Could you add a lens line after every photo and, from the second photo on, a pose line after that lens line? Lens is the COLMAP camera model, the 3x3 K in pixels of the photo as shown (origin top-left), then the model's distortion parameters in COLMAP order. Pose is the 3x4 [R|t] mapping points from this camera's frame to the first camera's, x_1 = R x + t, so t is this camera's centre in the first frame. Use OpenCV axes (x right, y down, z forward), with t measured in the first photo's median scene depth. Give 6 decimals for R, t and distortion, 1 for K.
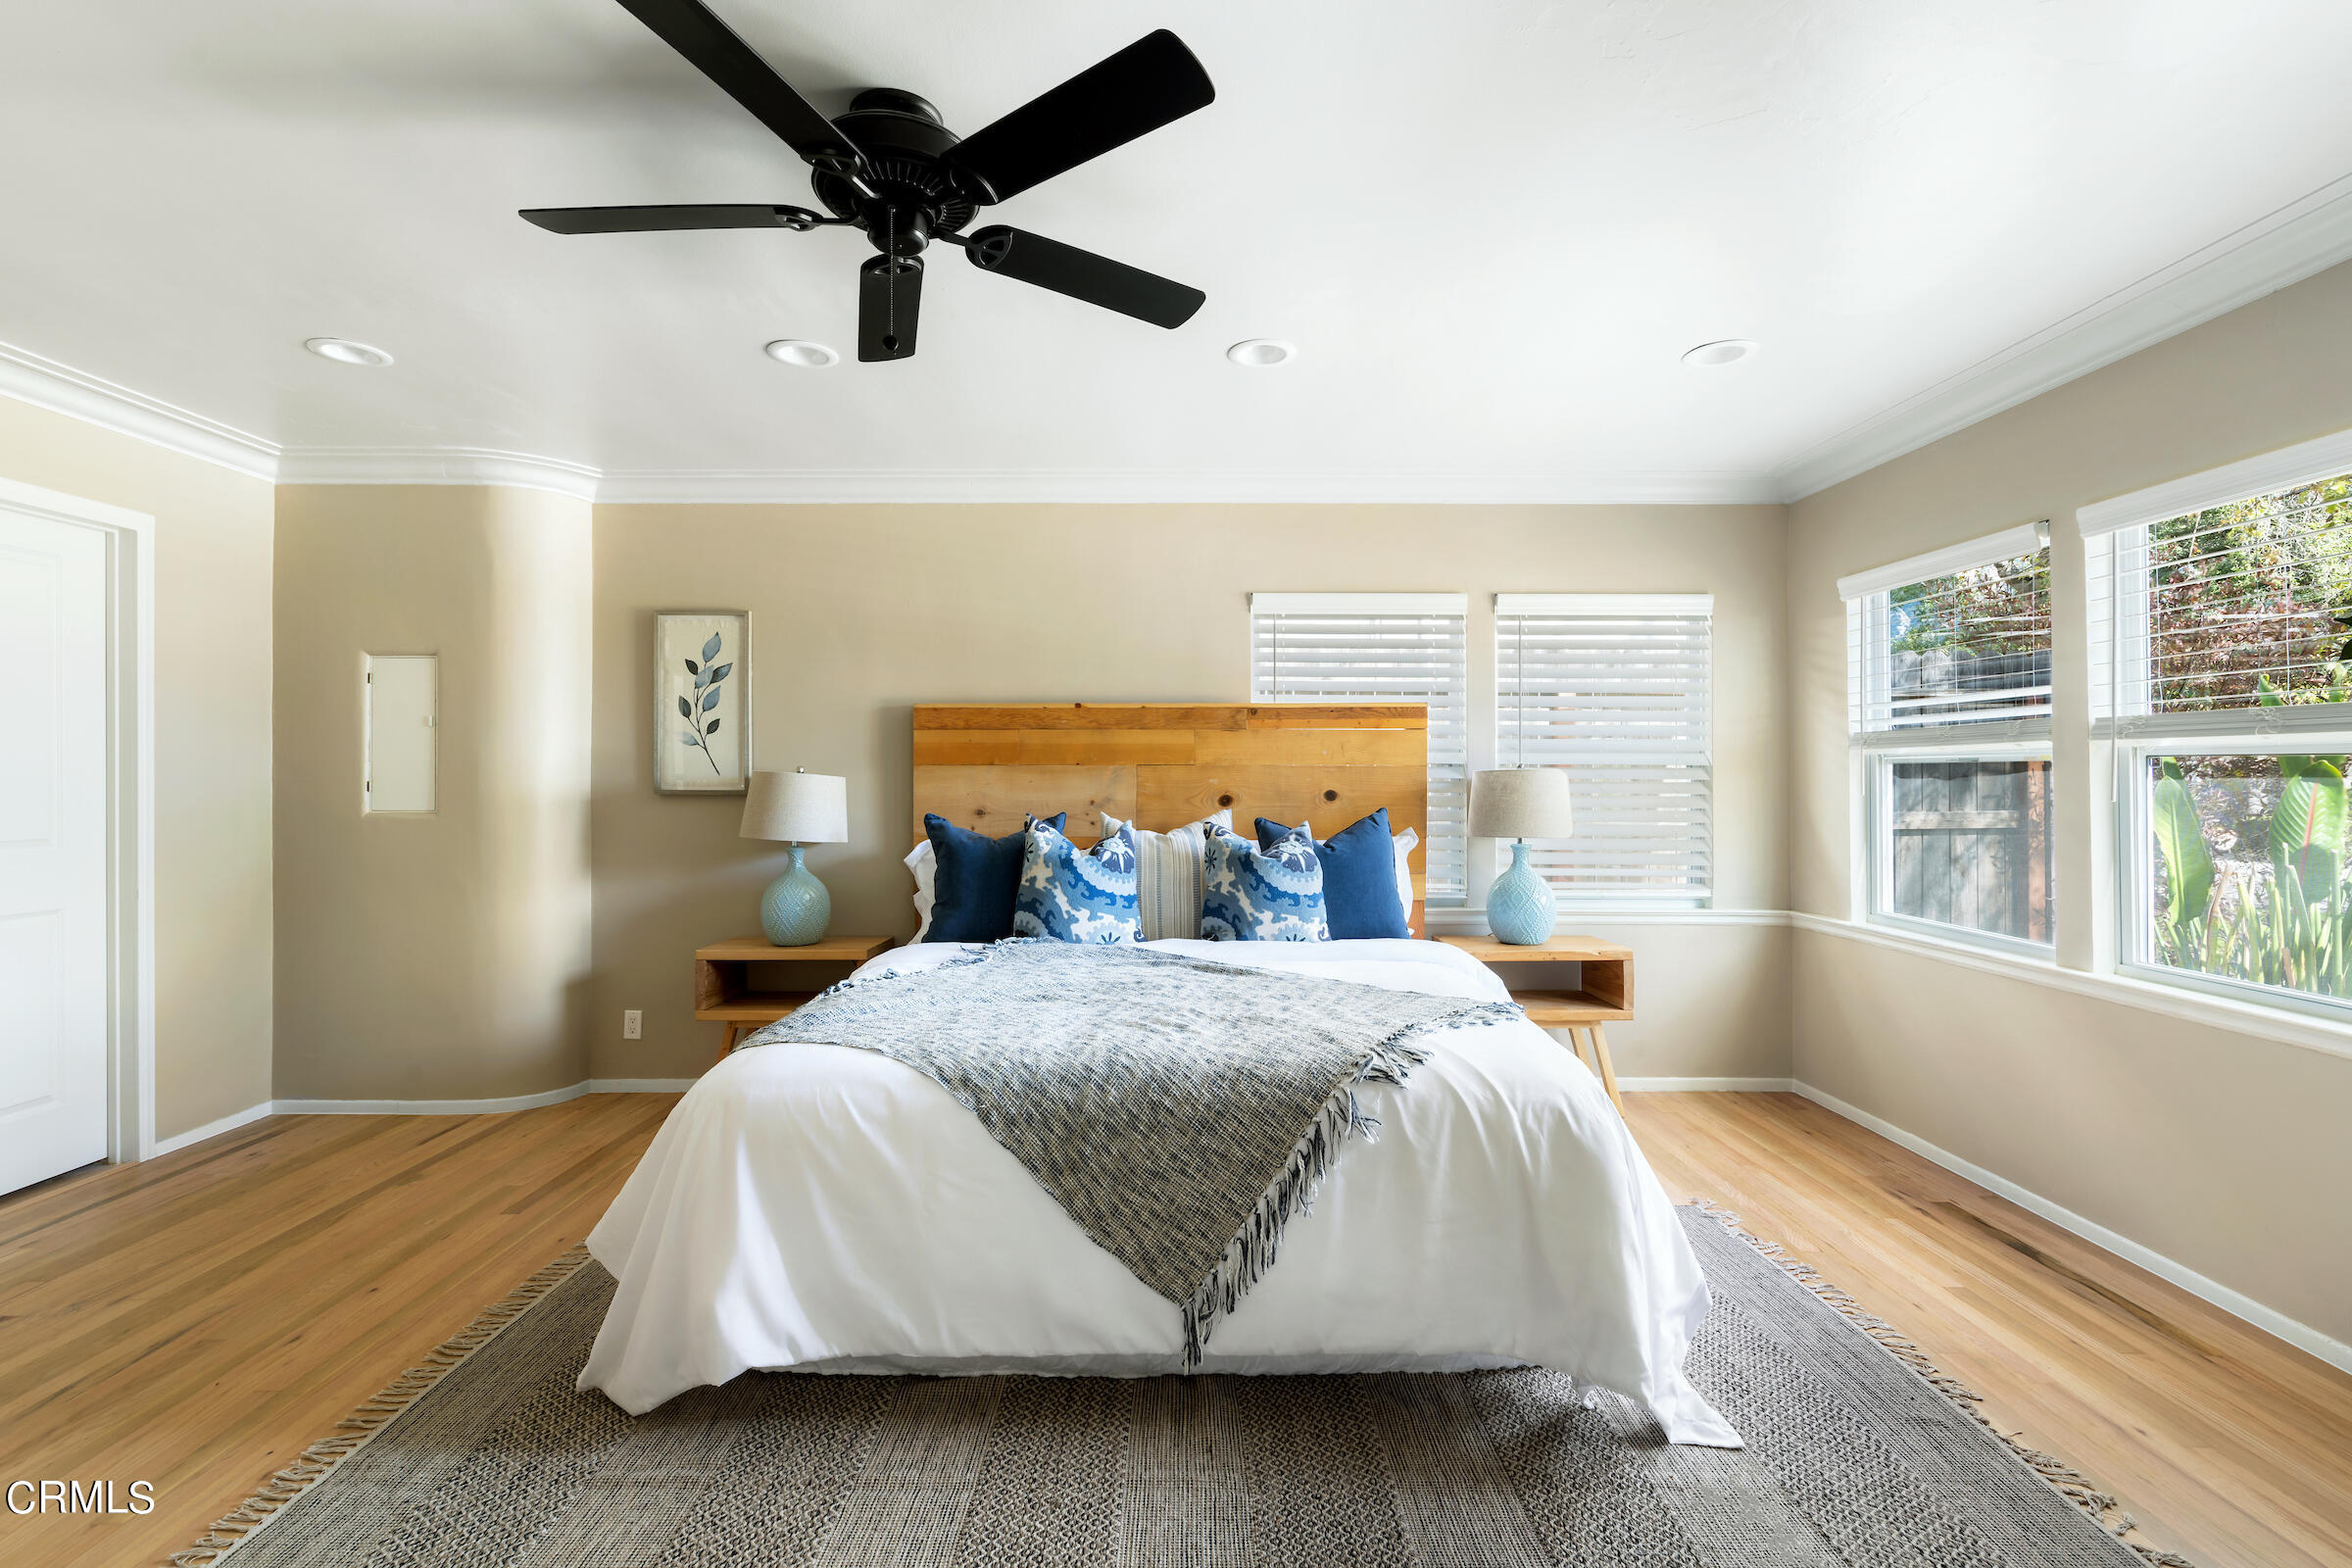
lens RADIAL K [[1026.2, 0, 1177.5], [0, 1026.2, 774.3], [0, 0, 1]] dist [0.004425, 0.001191]
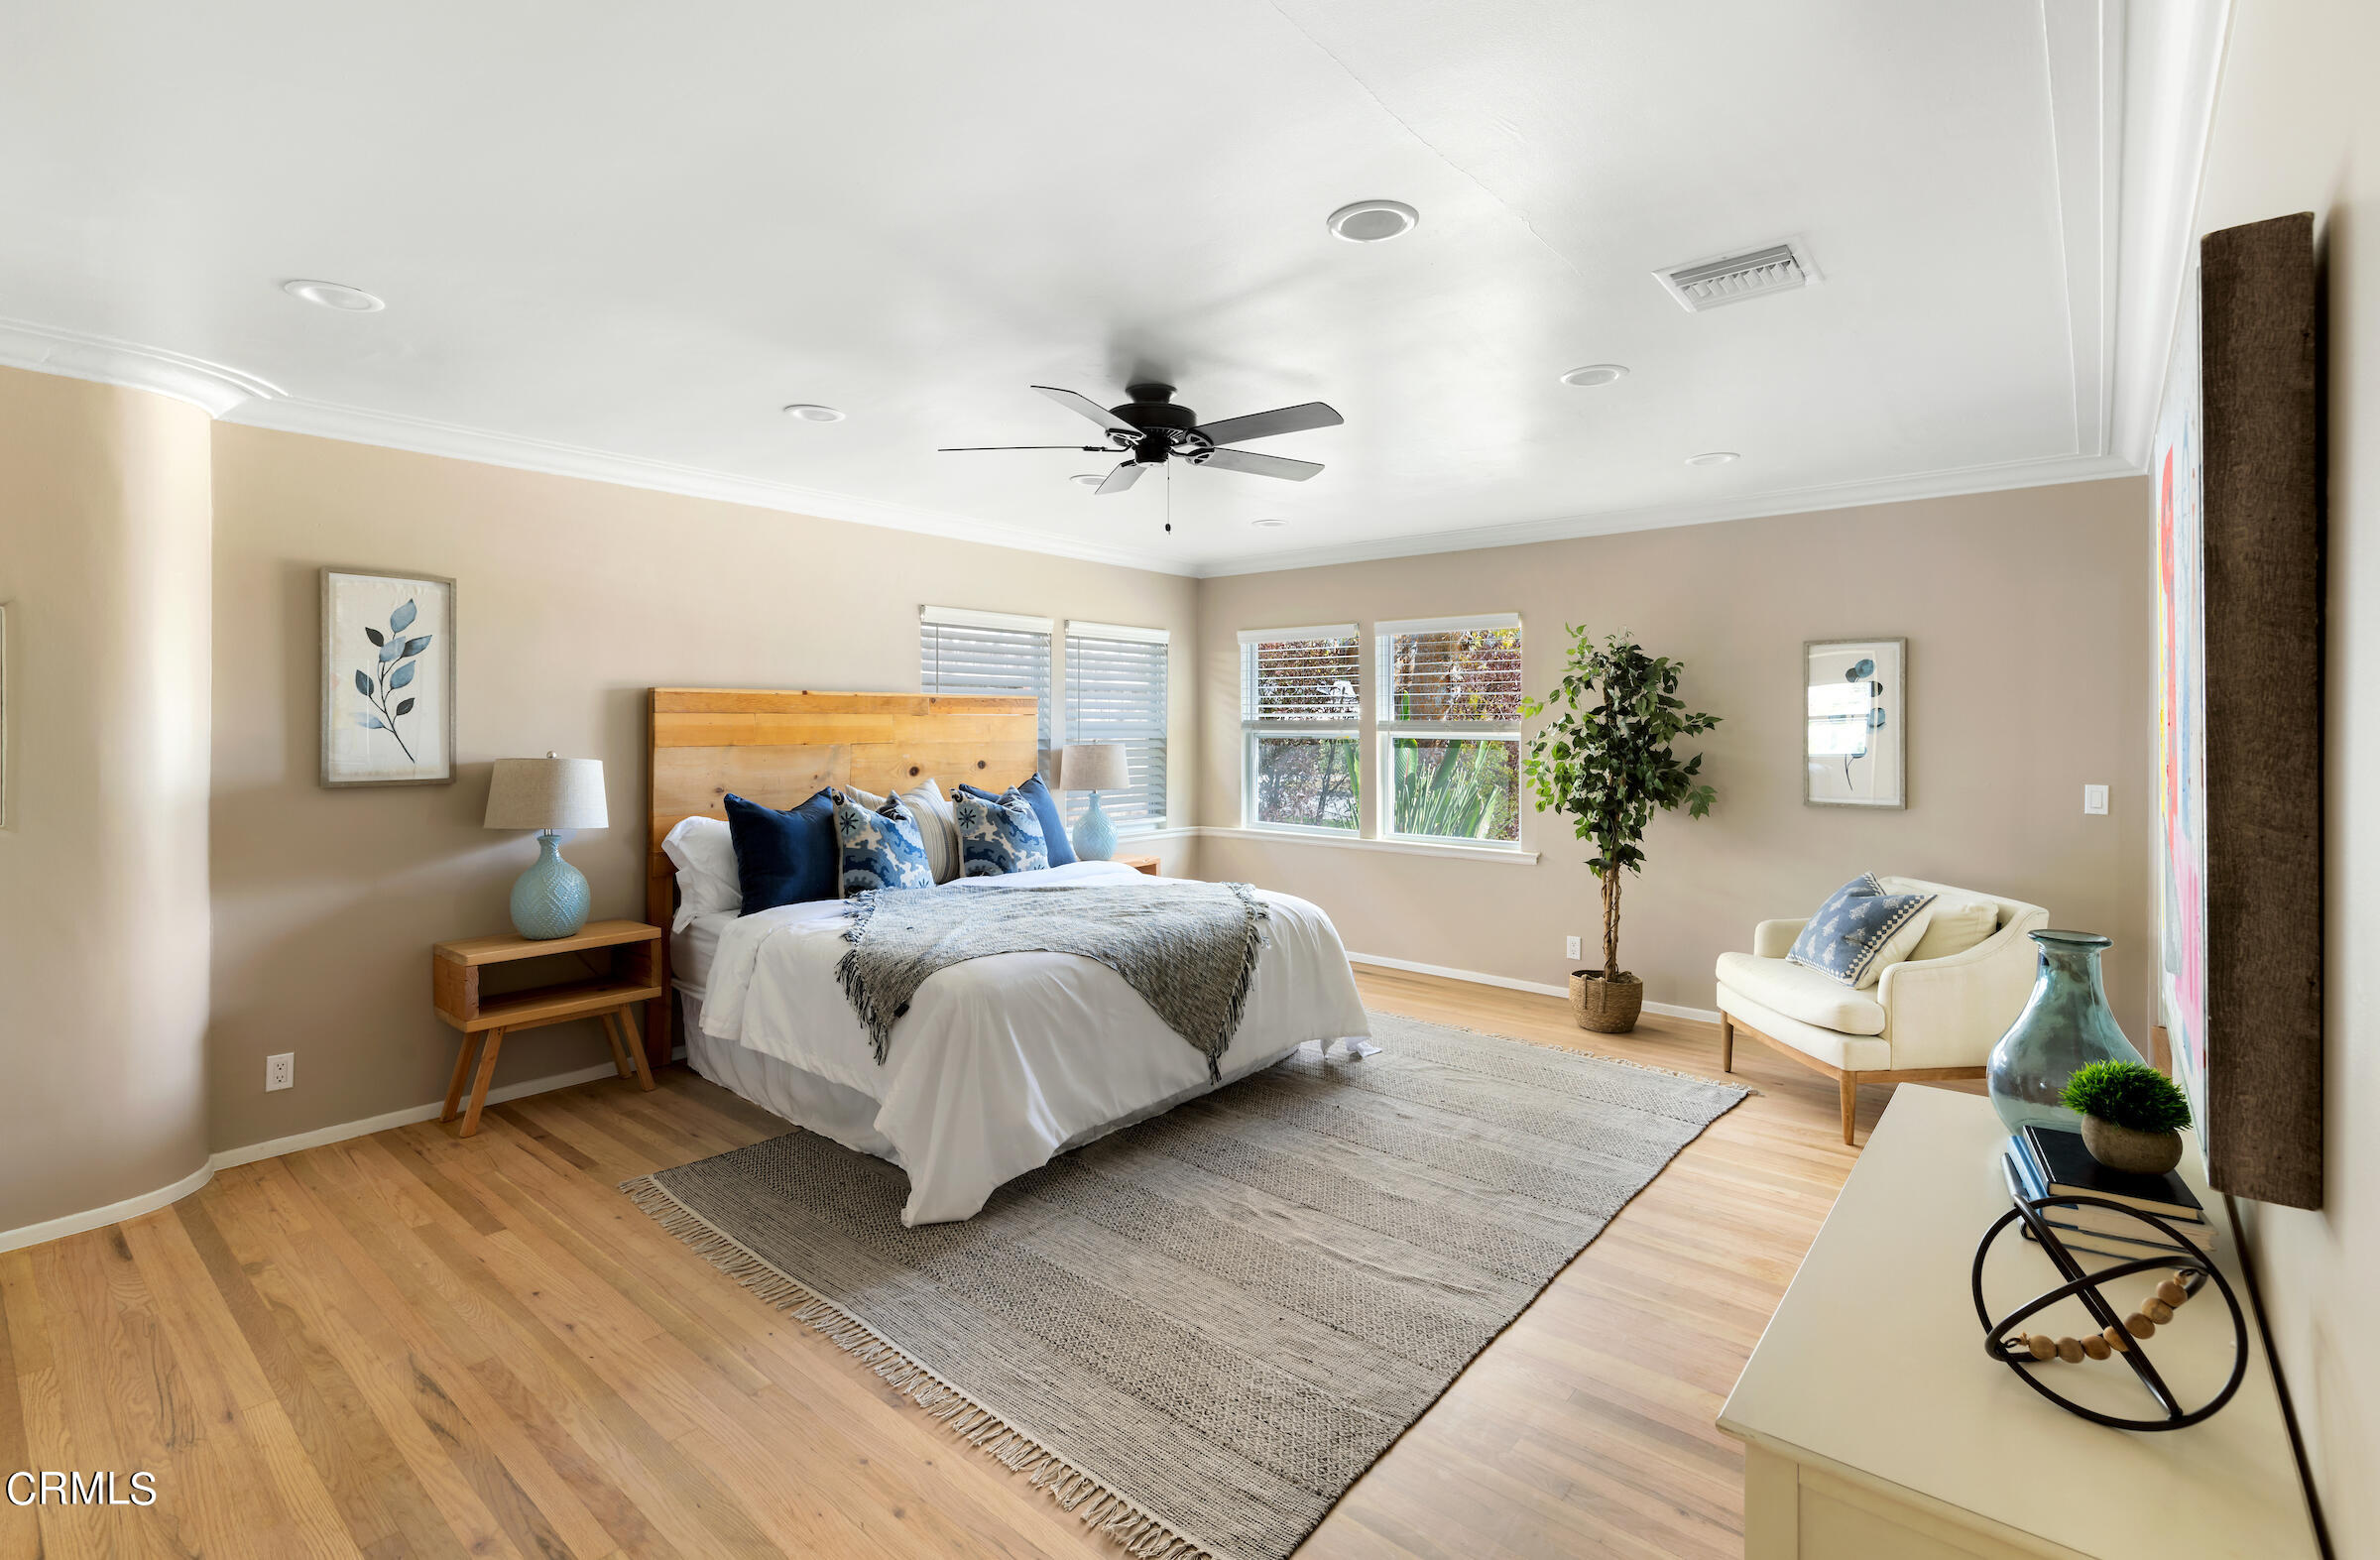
lens RADIAL K [[1078.9, 0, 1189.1], [0, 1078.9, 725.4], [0, 0, 1]] dist [0.002956, -0.000527]
pose [[0.645690, -0.002271, 0.763596, -0.792611], [-0.002596, 0.999983, 0.005170, -0.040616], [-0.763595, -0.005320, 0.645673, -0.110523]]
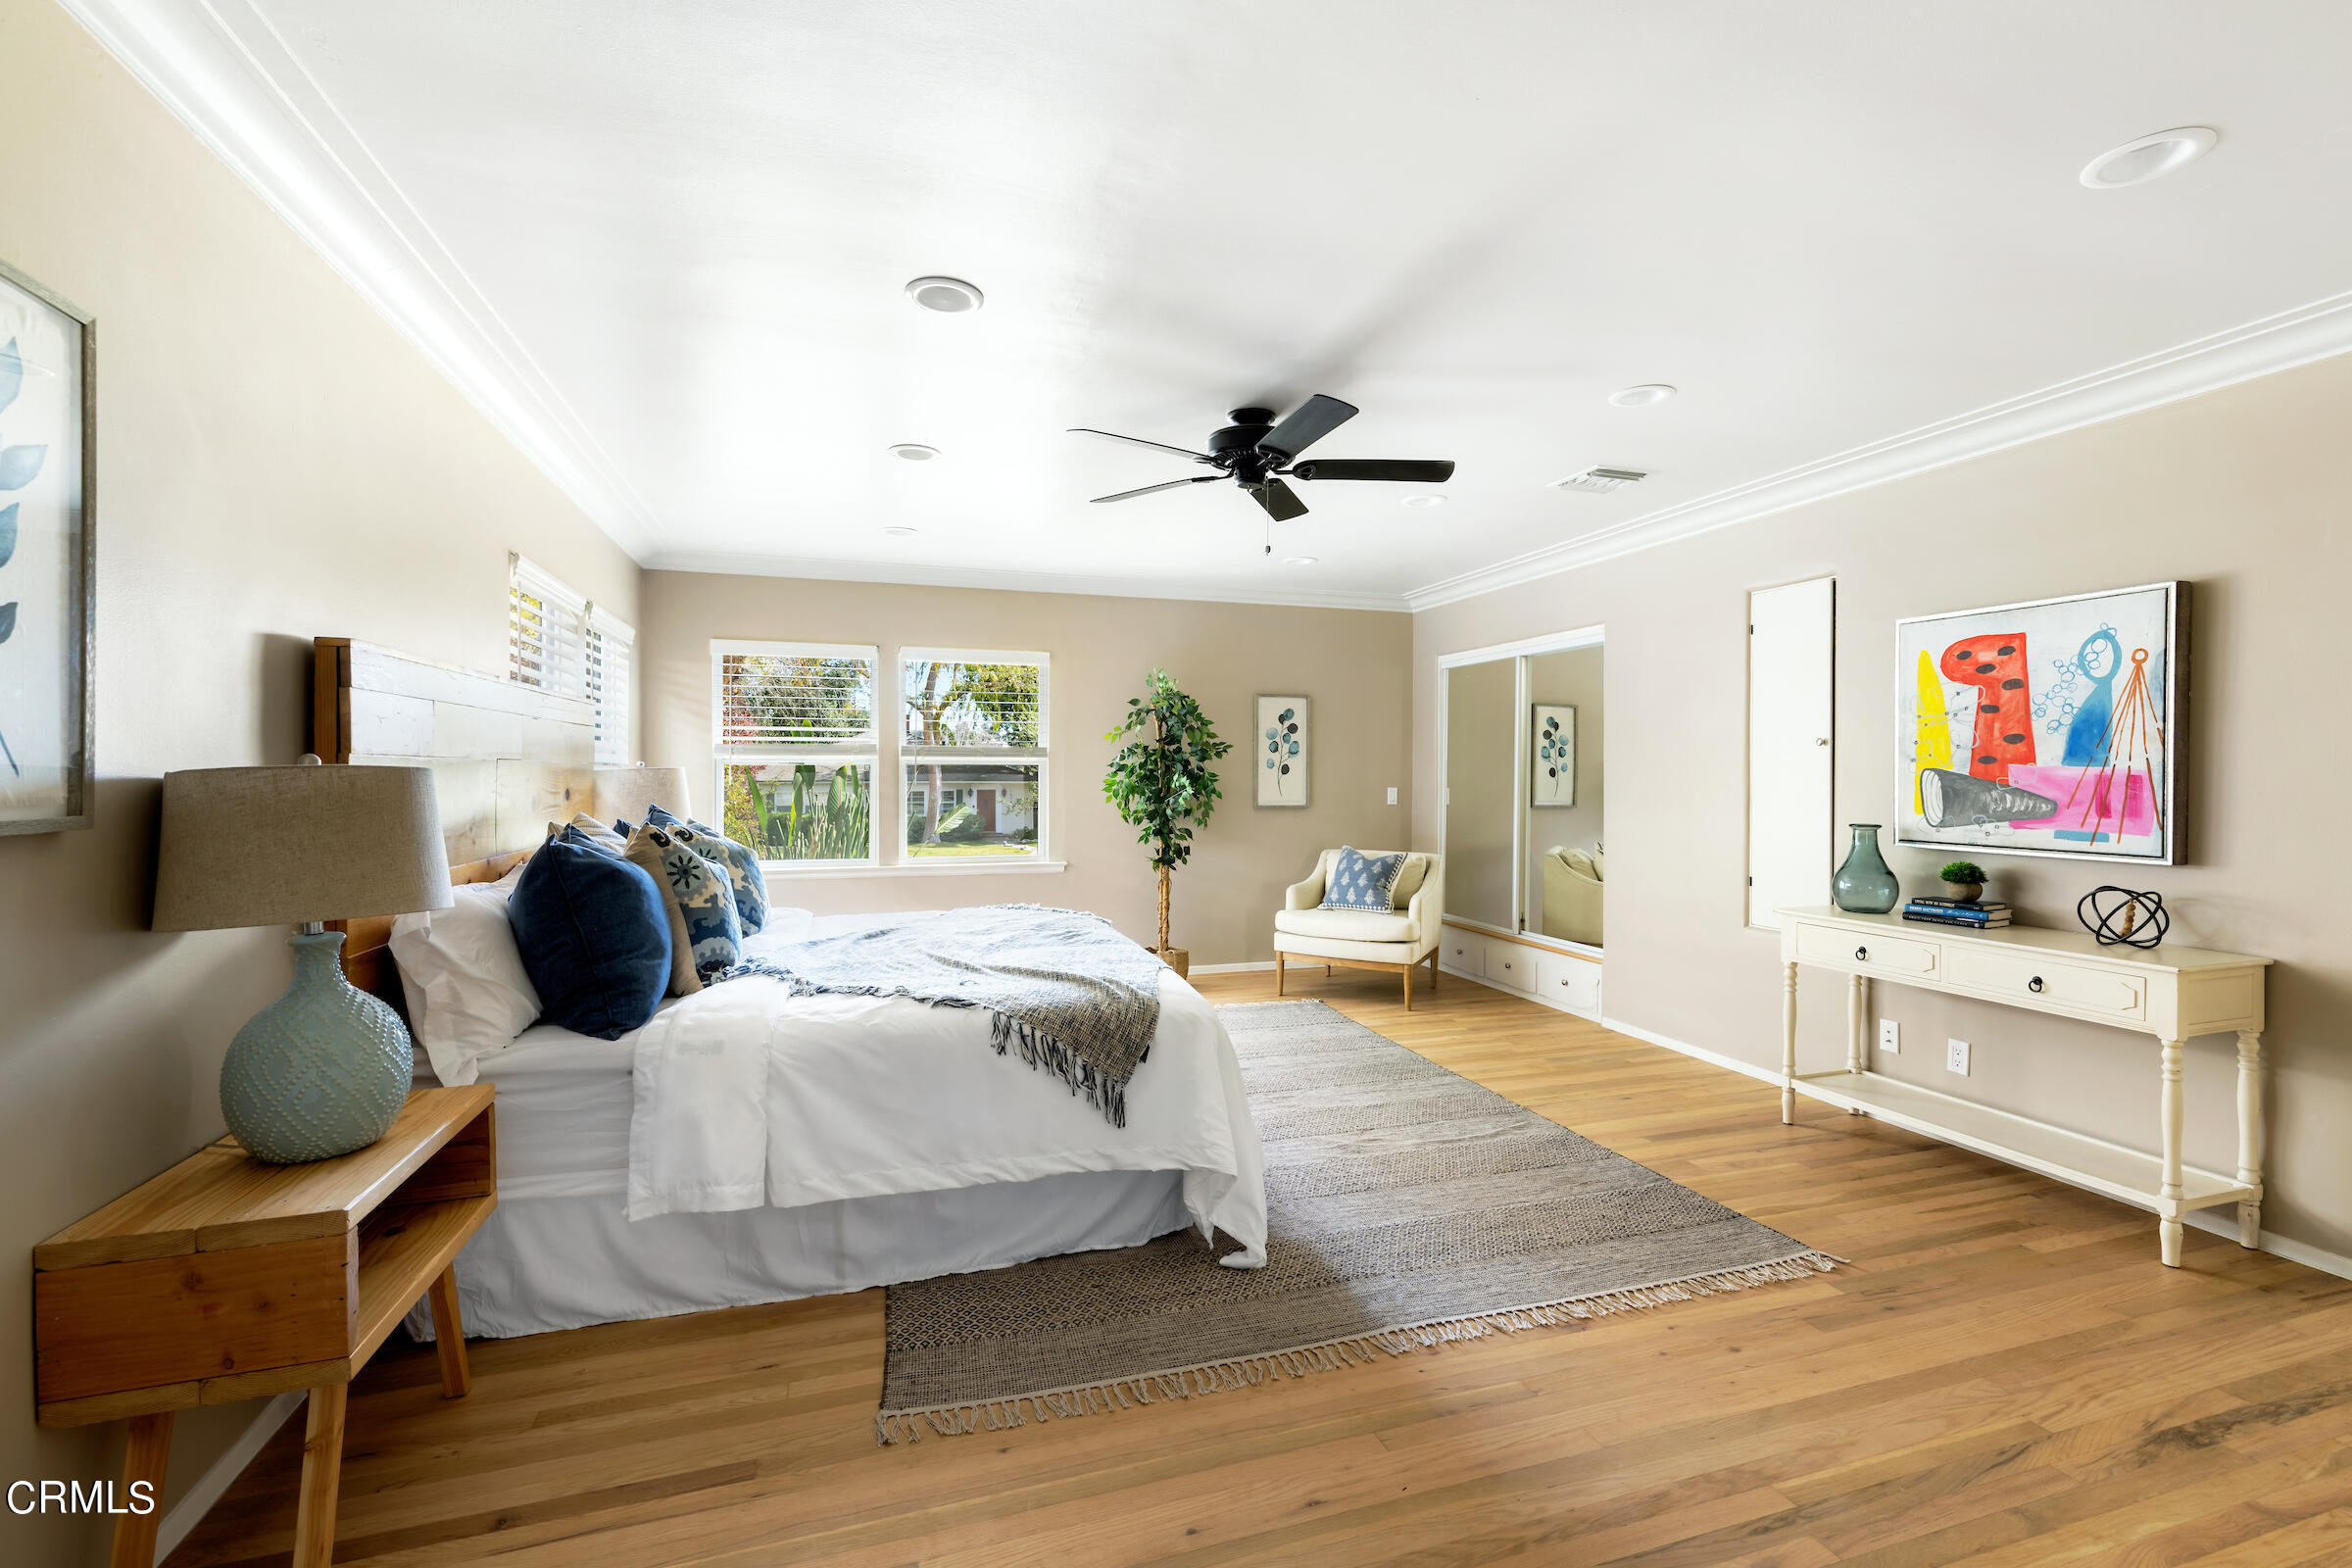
lens RADIAL K [[1026.2, 0, 1173.6], [0, 1026.2, 777.9], [0, 0, 1]] dist [0.004425, 0.001191]
pose [[-0.309466, -0.006905, 0.950885, -0.960799], [-0.003903, 0.999974, 0.005992, -0.002858], [-0.950903, -0.001857, -0.309485, 0.819887]]
